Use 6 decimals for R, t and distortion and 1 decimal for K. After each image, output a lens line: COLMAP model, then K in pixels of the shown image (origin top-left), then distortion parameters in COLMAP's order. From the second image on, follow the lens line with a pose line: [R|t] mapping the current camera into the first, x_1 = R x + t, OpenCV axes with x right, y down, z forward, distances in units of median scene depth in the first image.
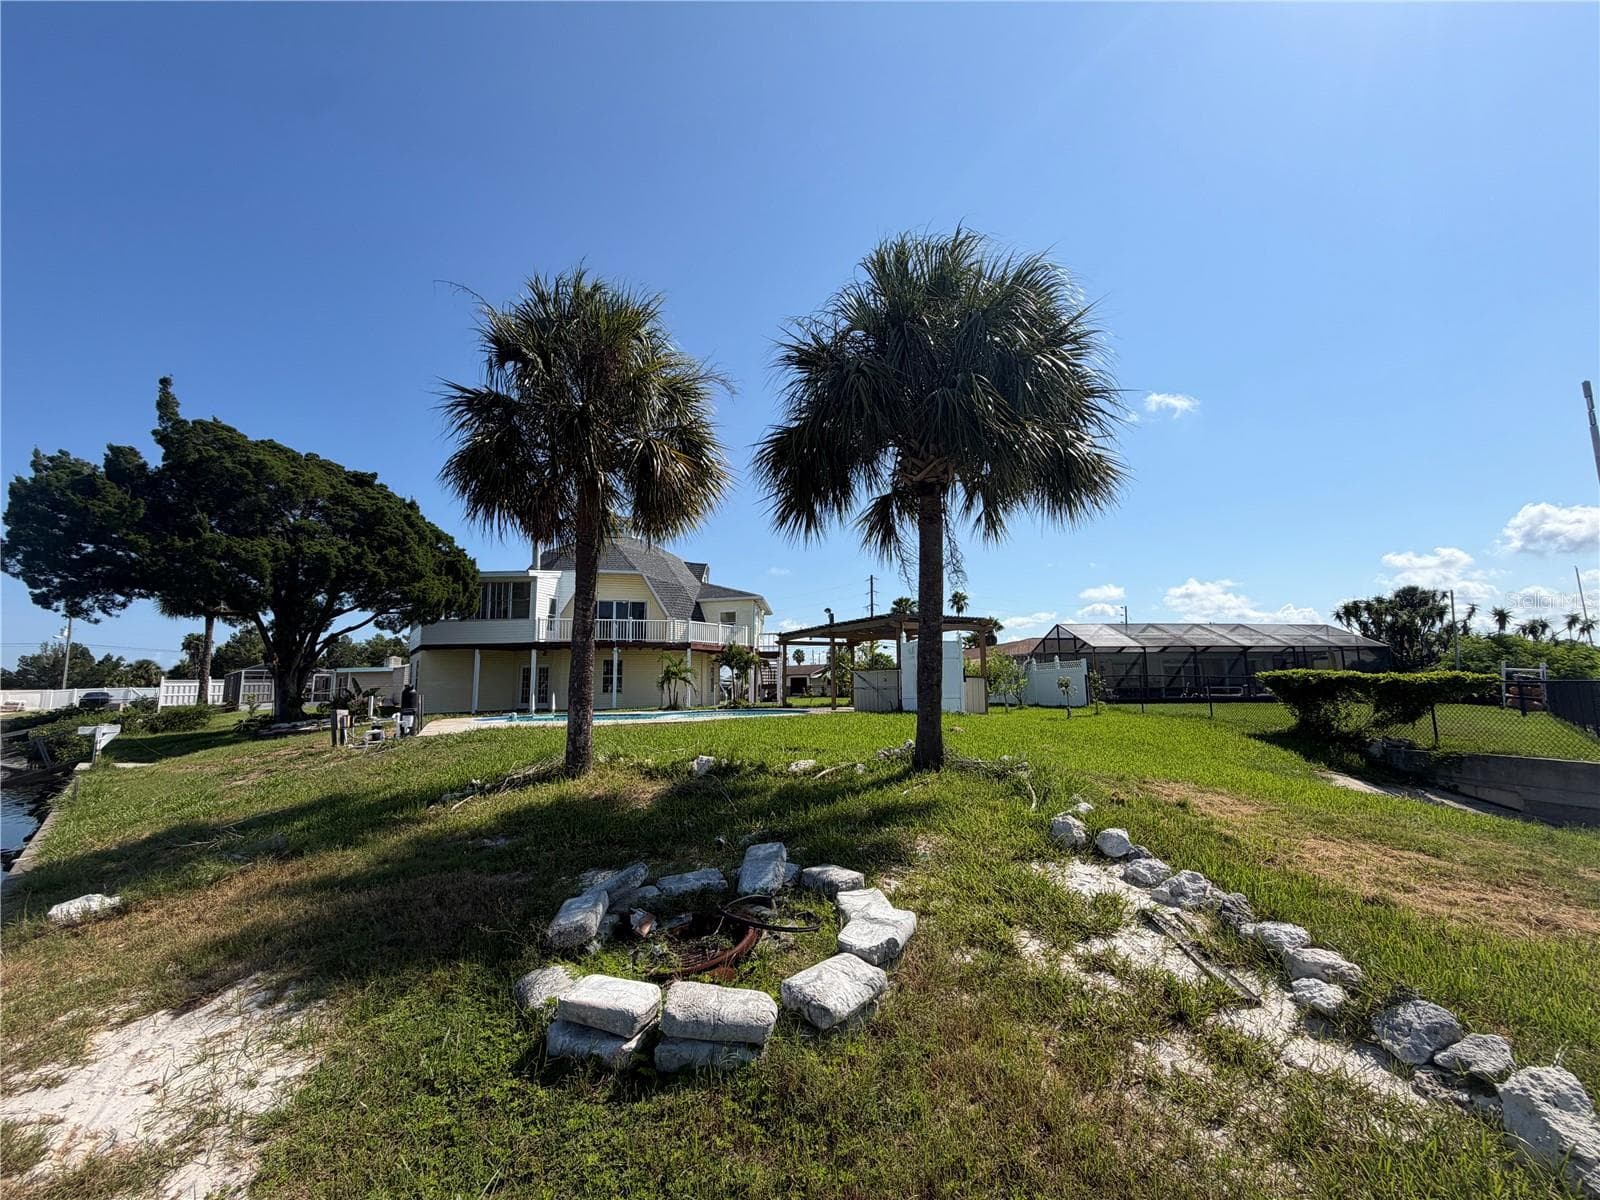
lens RADIAL K [[640.1, 0, 797.8], [0, 640.1, 599.3], [0, 0, 1]] dist [0.001360, -0.000236]
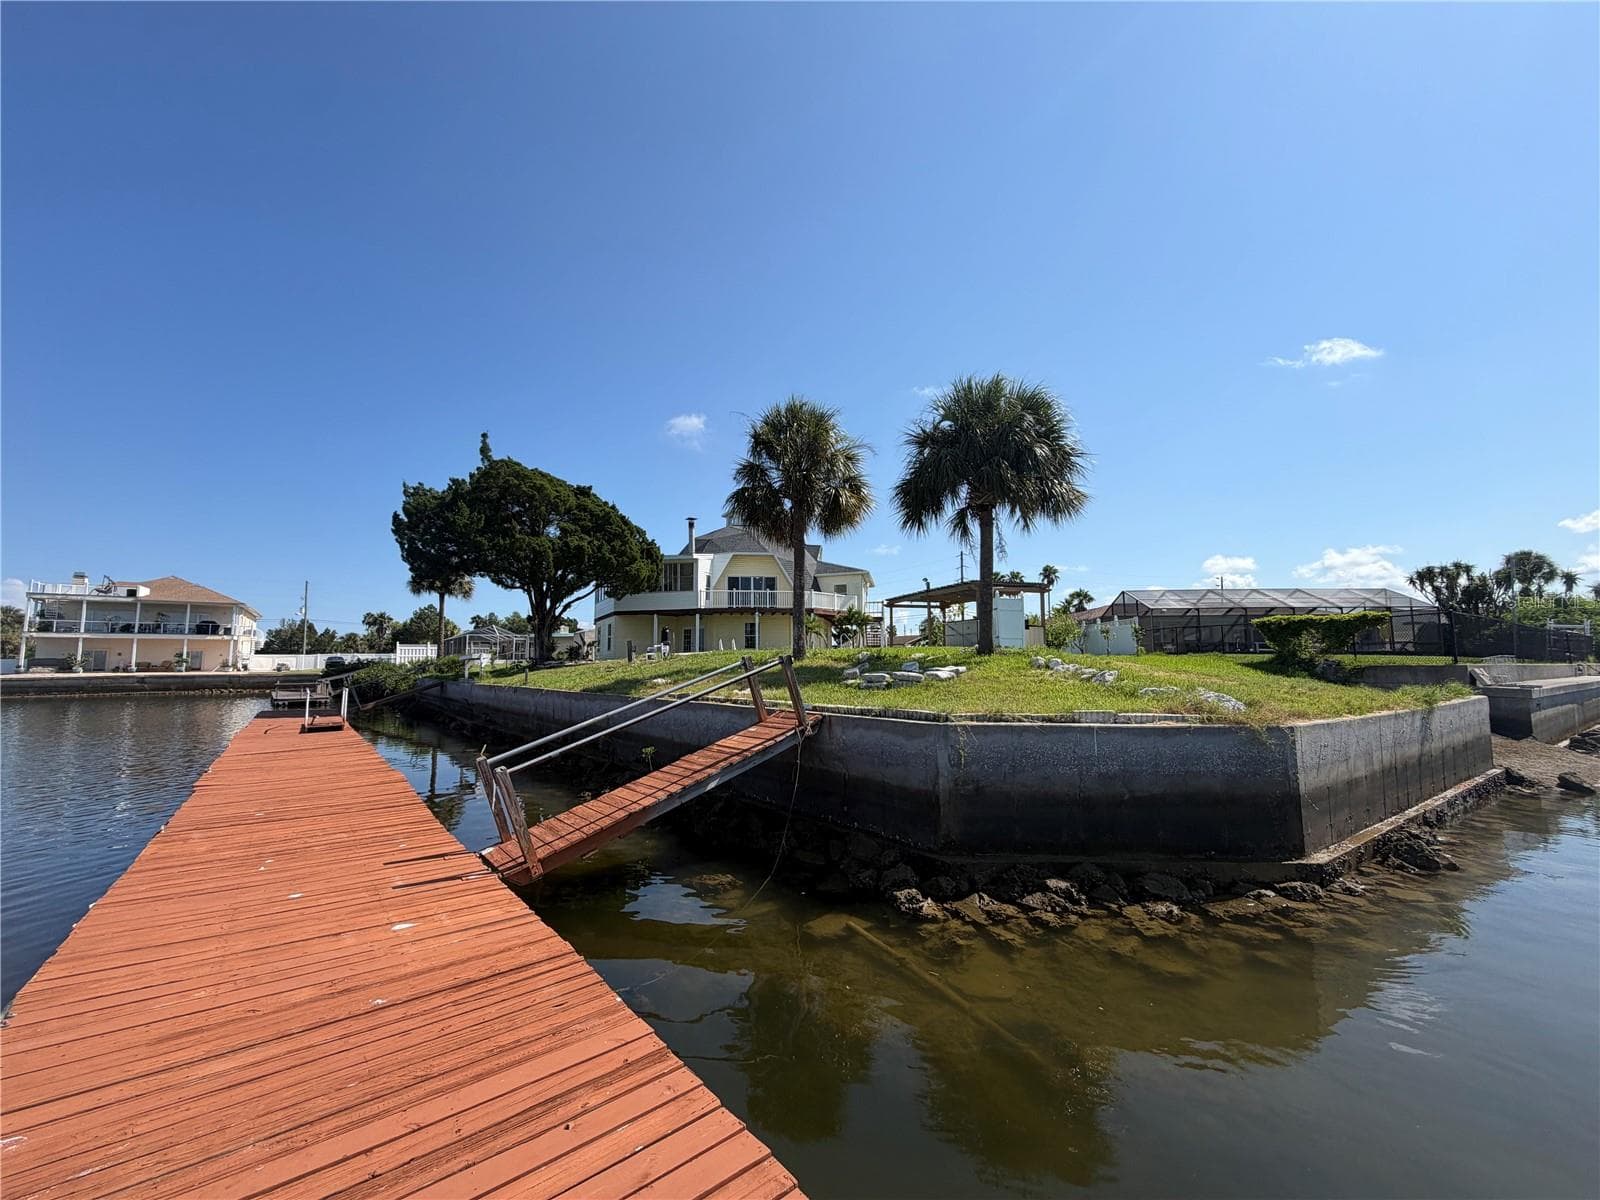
lens RADIAL K [[640.1, 0, 797.8], [0, 640.1, 599.3], [0, 0, 1]] dist [0.001360, -0.000236]
pose [[0.990203, -0.010002, -0.139276, -0.024151], [0.014809, 0.999328, 0.033523, 0.007278], [0.138848, -0.035257, 0.989686, -0.283620]]
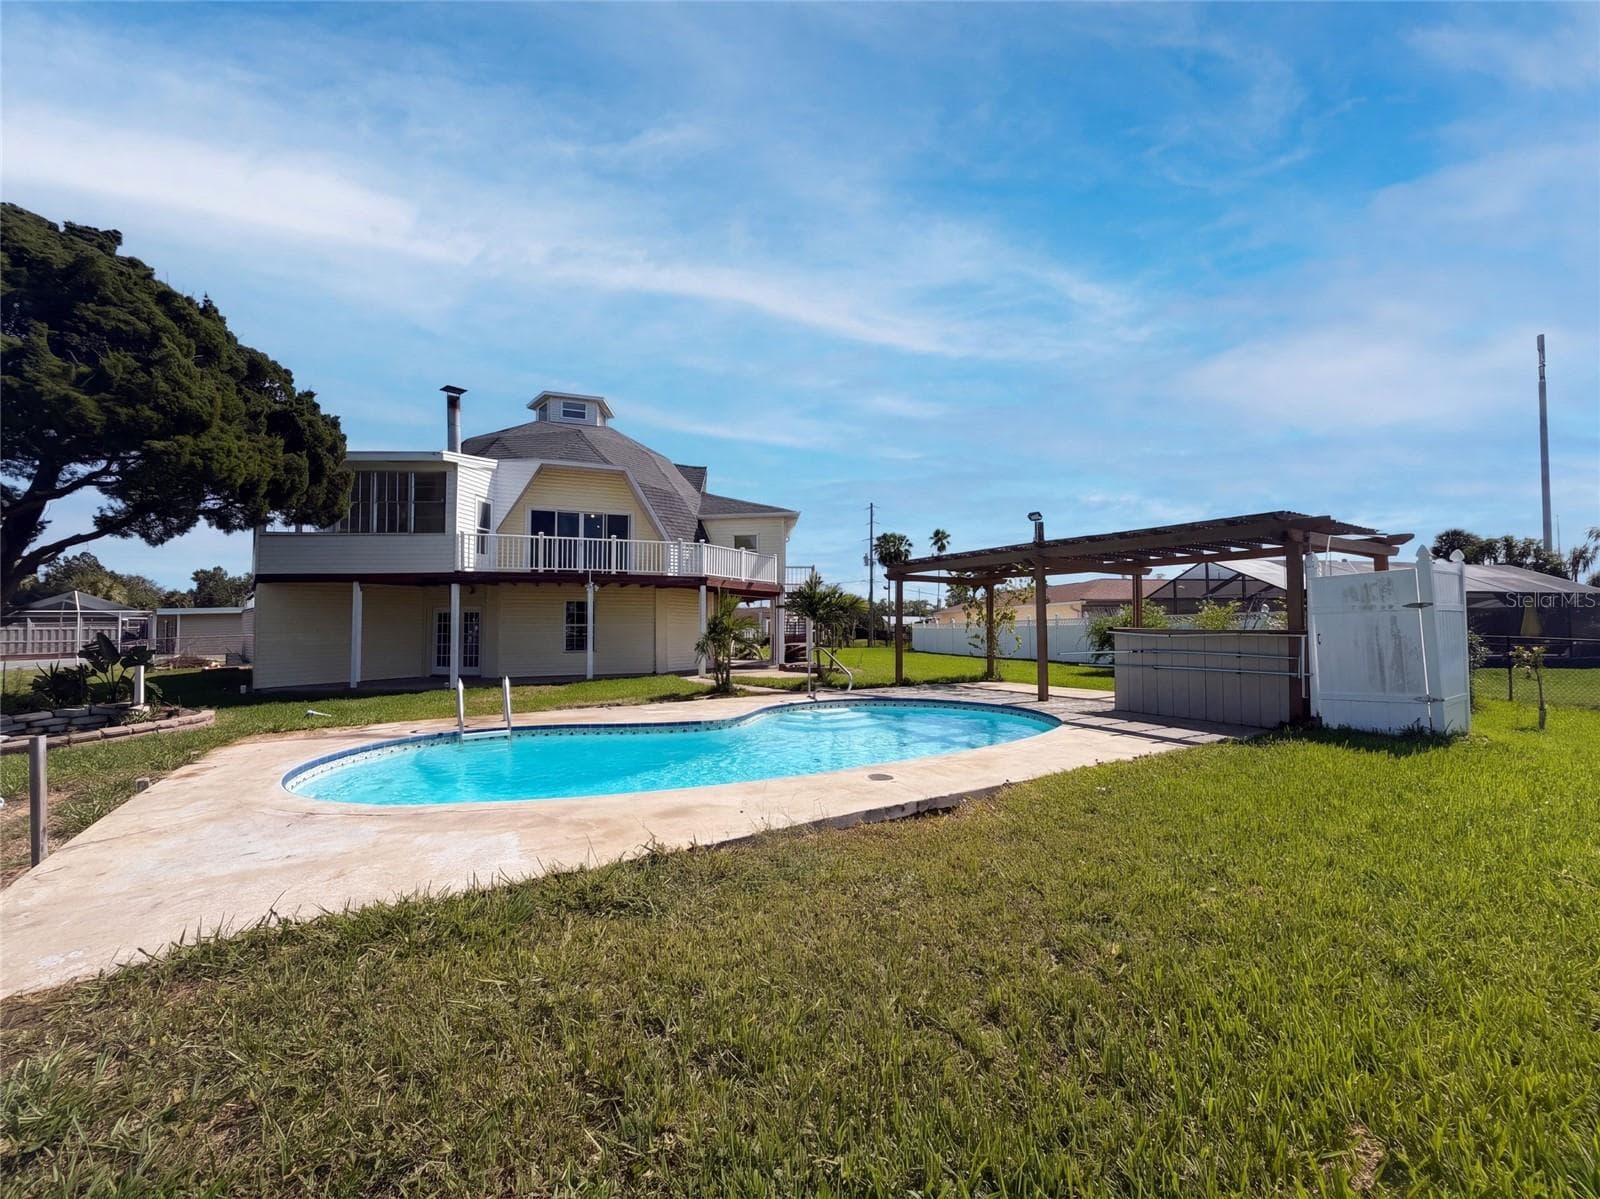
lens RADIAL K [[640.1, 0, 797.8], [0, 640.1, 598.8], [0, 0, 1]] dist [0.001360, -0.000236]
pose [[0.994435, 0.010322, 0.104849, -0.156002], [-0.019903, 0.995675, 0.090746, 0.031549], [-0.103458, -0.092328, 0.990339, 0.371920]]
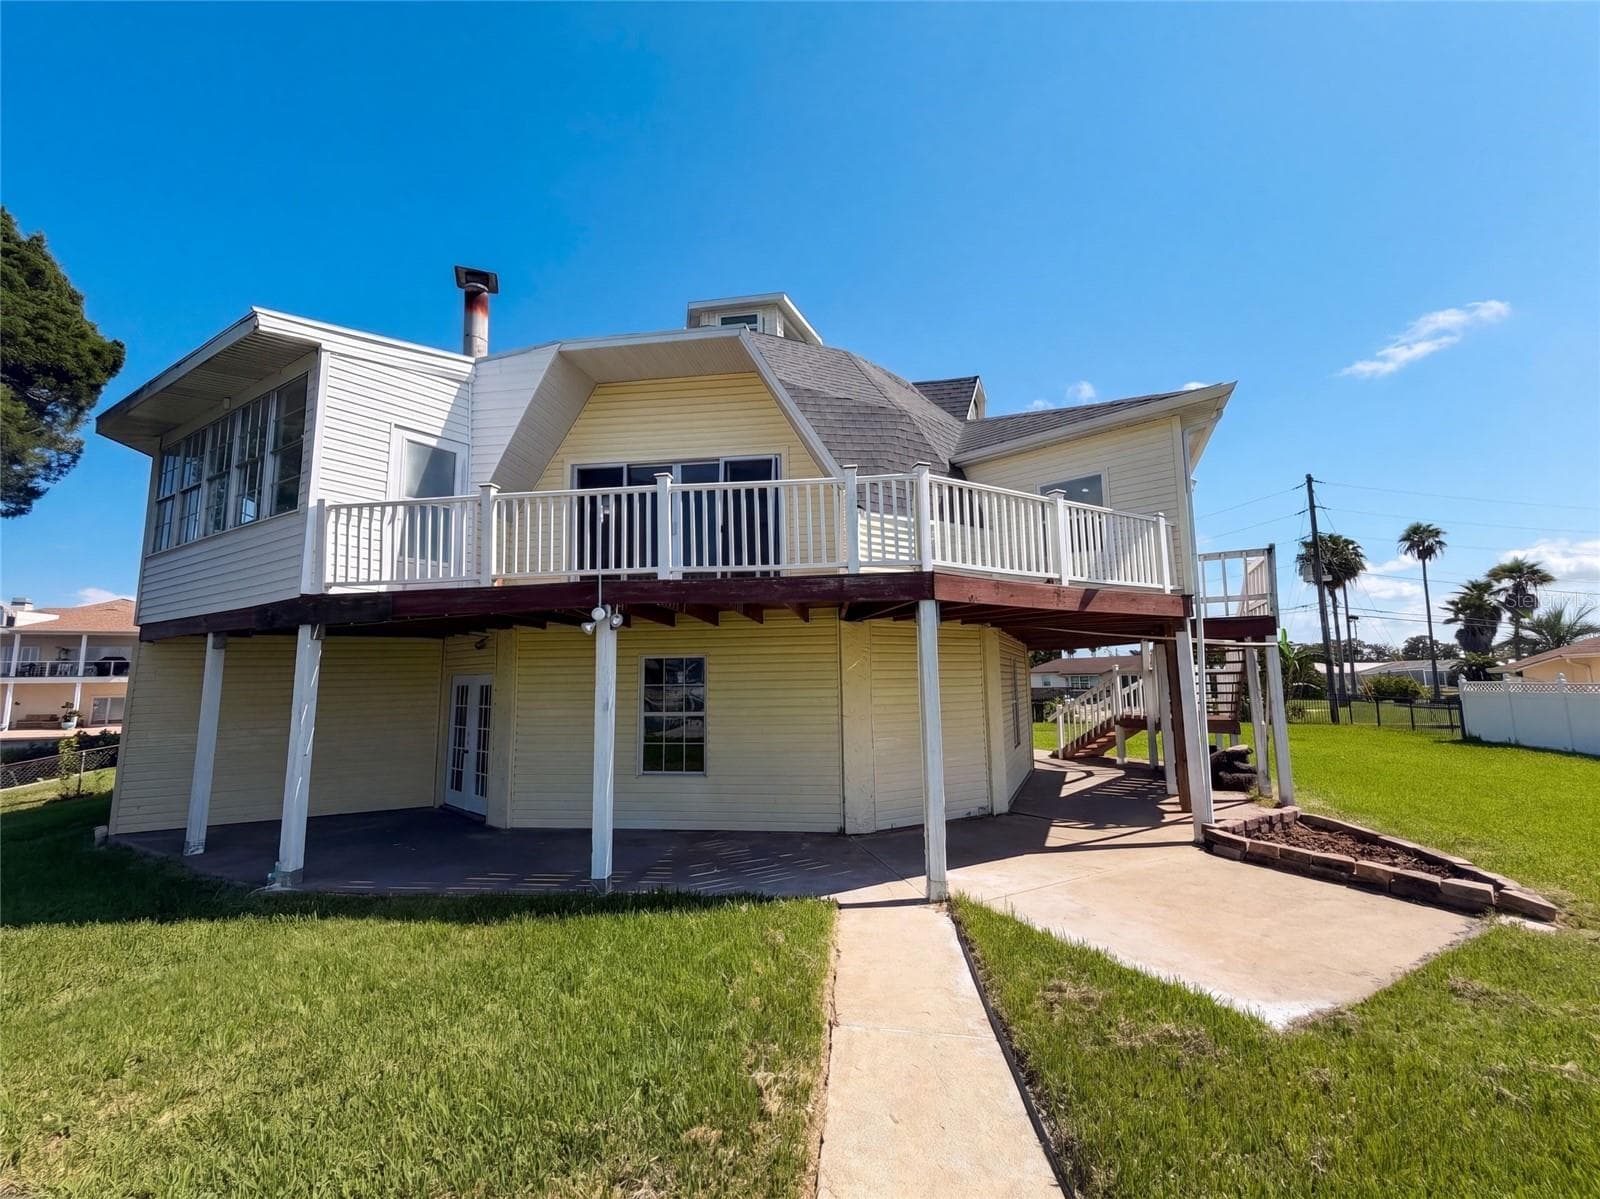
lens RADIAL K [[638.0, 0, 798.5], [0, 638.0, 598.3], [0, 0, 1]] dist [-0.000085, 0.000230]
pose [[0.918090, -0.052690, -0.392854, -0.138918], [0.057034, 0.998372, -0.000616, 0.080838], [0.392247, -0.021841, 0.919601, 0.871949]]
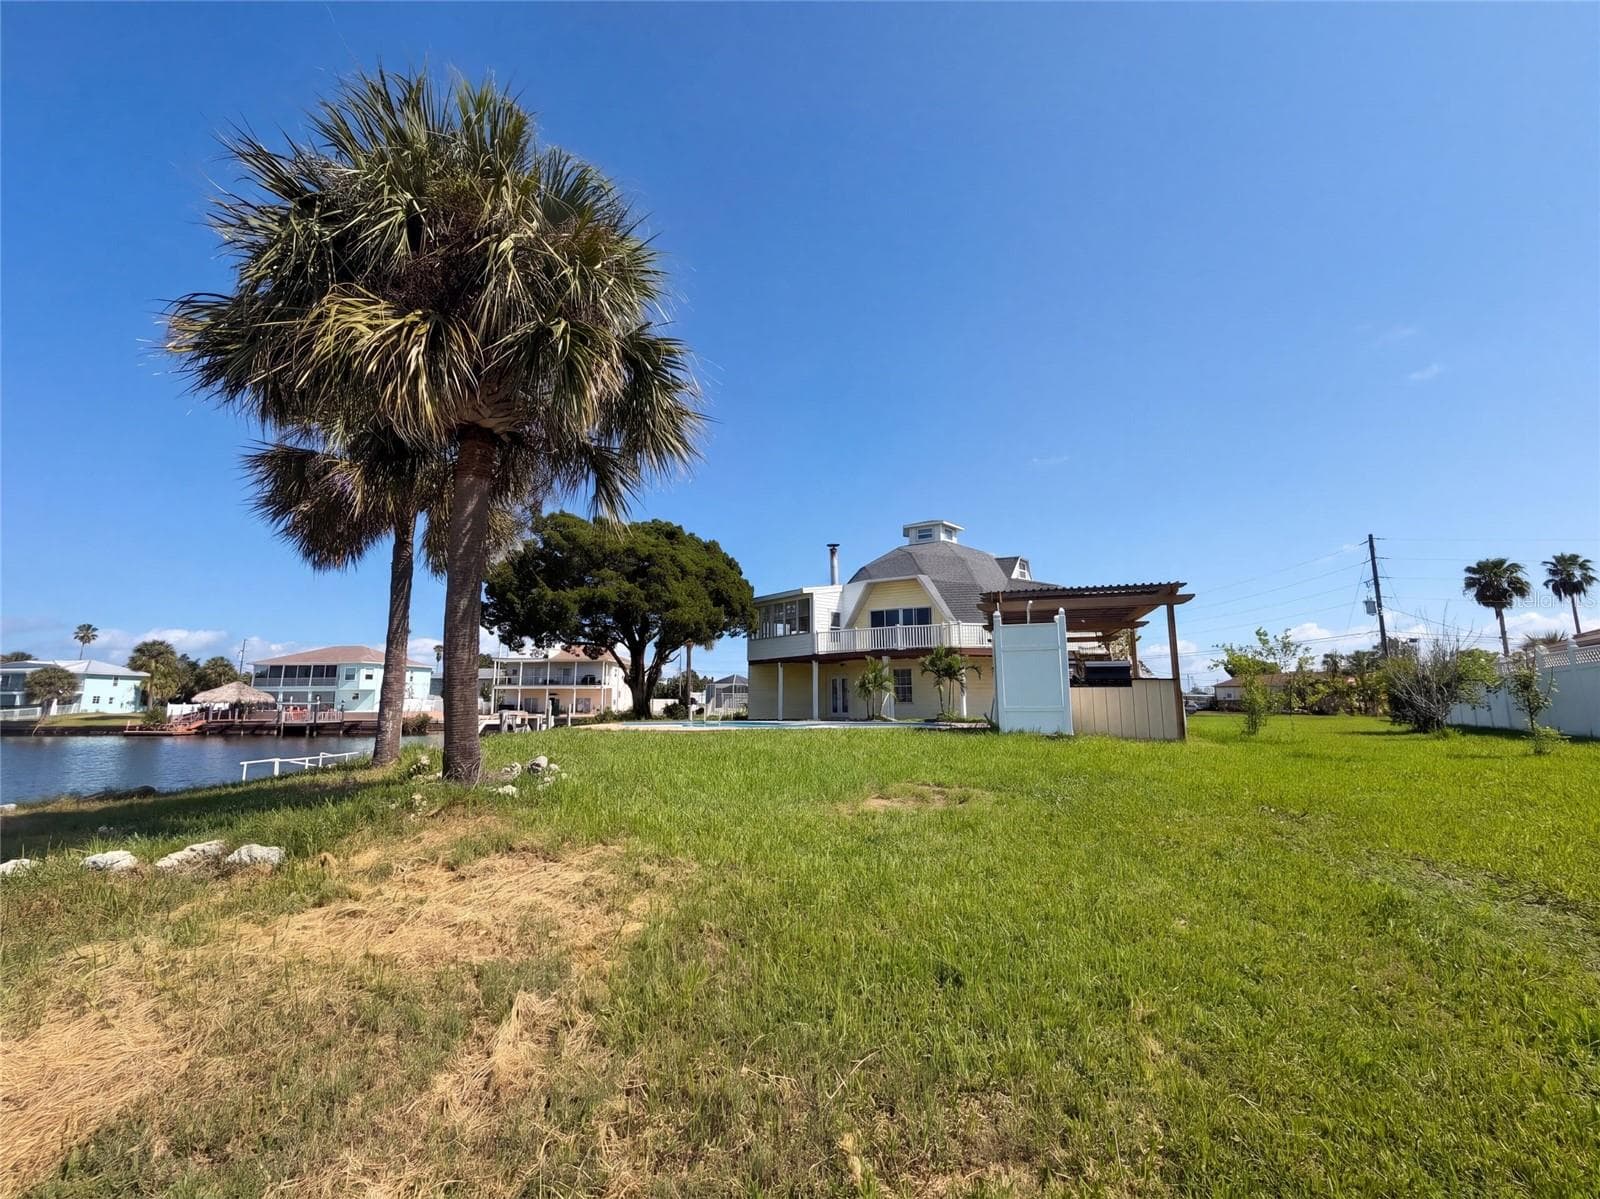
lens RADIAL K [[646.1, 0, 795.1], [0, 646.1, 592.9], [0, 0, 1]] dist [0.002439, -0.000115]
pose [[0.718523, -0.107479, -0.687148, 0.321183], [0.088321, 0.994089, -0.063135, 0.031026], [0.689873, -0.015325, 0.723769, 0.210371]]
